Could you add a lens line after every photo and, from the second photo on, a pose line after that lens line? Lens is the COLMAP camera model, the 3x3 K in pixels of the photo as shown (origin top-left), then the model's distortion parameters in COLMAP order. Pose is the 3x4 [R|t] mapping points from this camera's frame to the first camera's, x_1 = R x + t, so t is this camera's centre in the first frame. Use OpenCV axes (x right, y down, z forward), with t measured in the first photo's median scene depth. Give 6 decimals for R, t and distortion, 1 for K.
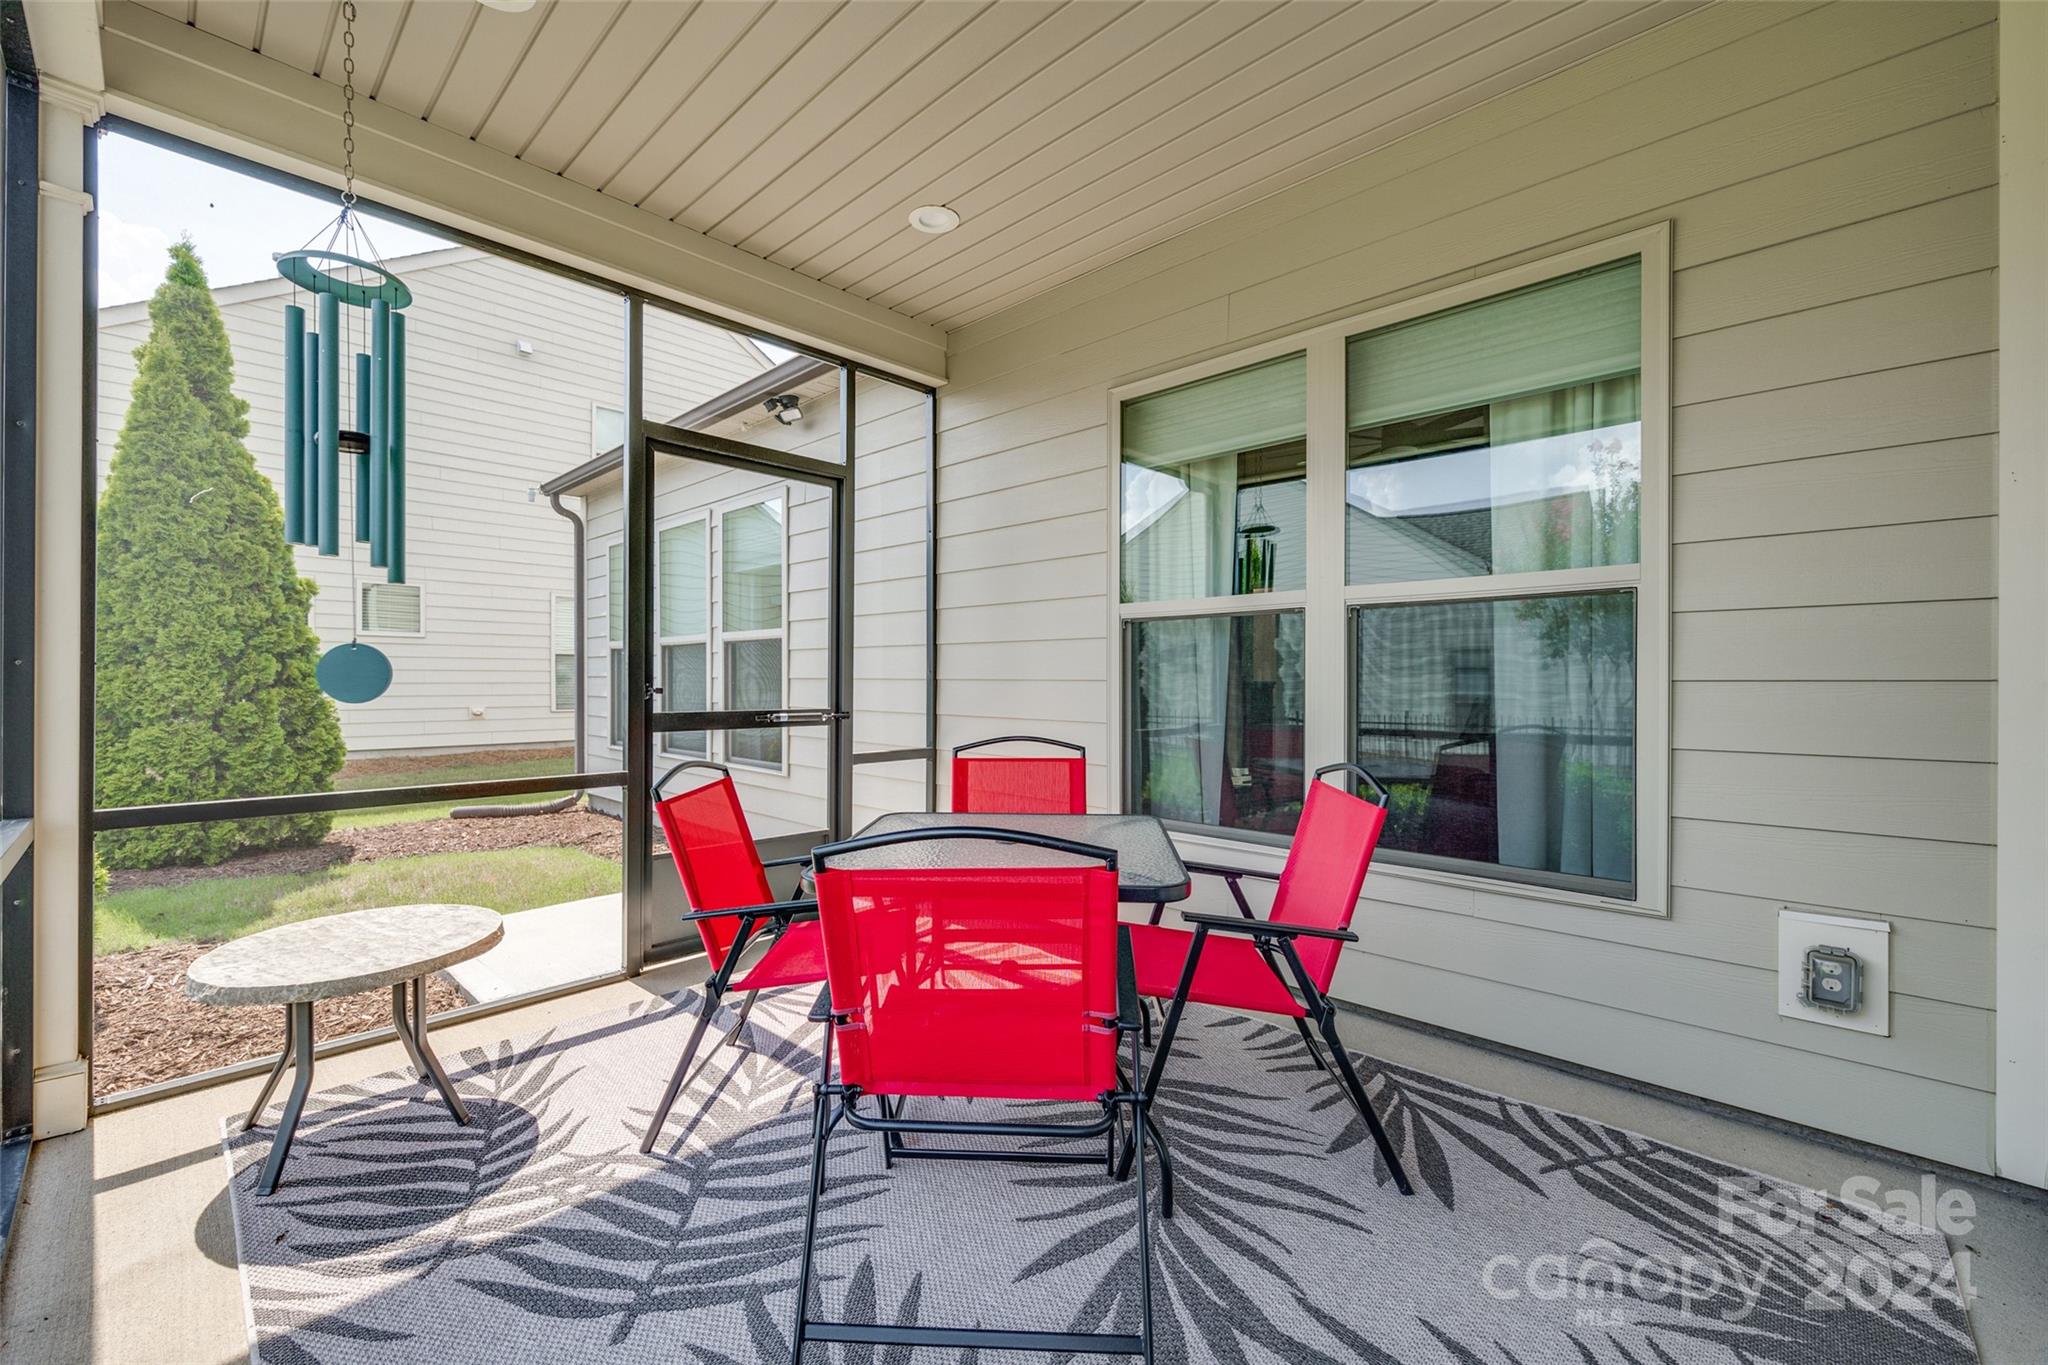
lens RADIAL K [[828.8, 0, 1026.5], [0, 828.8, 678.2], [0, 0, 1]] dist [-0.002271, -0.000187]
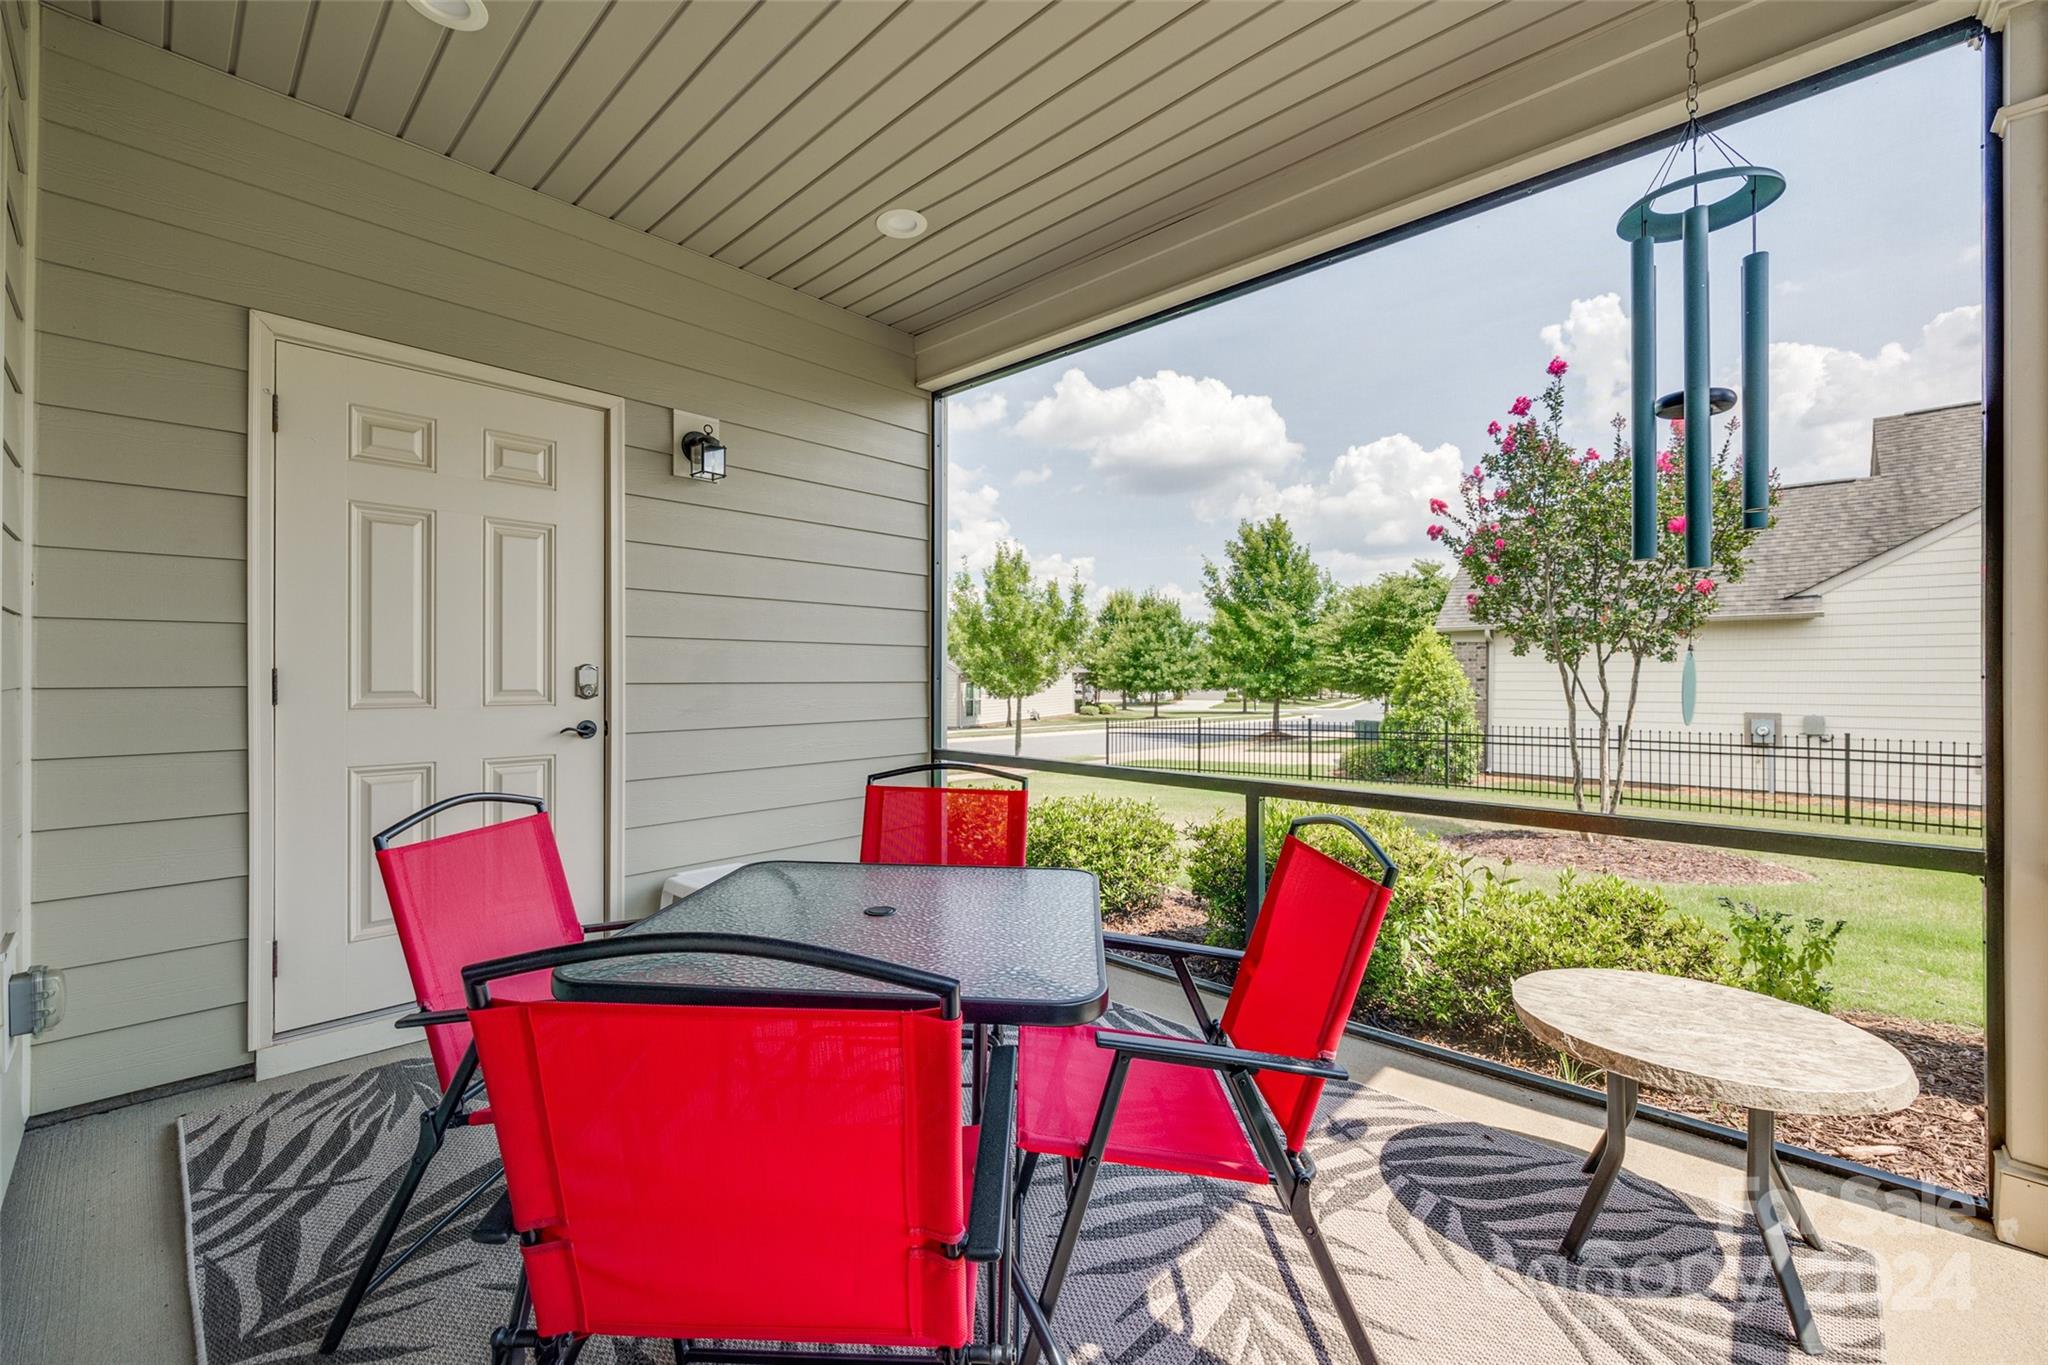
lens RADIAL K [[828.8, 0, 1021.6], [0, 828.8, 679.3], [0, 0, 1]] dist [-0.002271, -0.000187]
pose [[-0.999993, -0.002959, -0.002235, -0.164220], [-0.002961, 0.999995, 0.000902, -0.013621], [0.002233, 0.000909, -0.999997, 1.924875]]
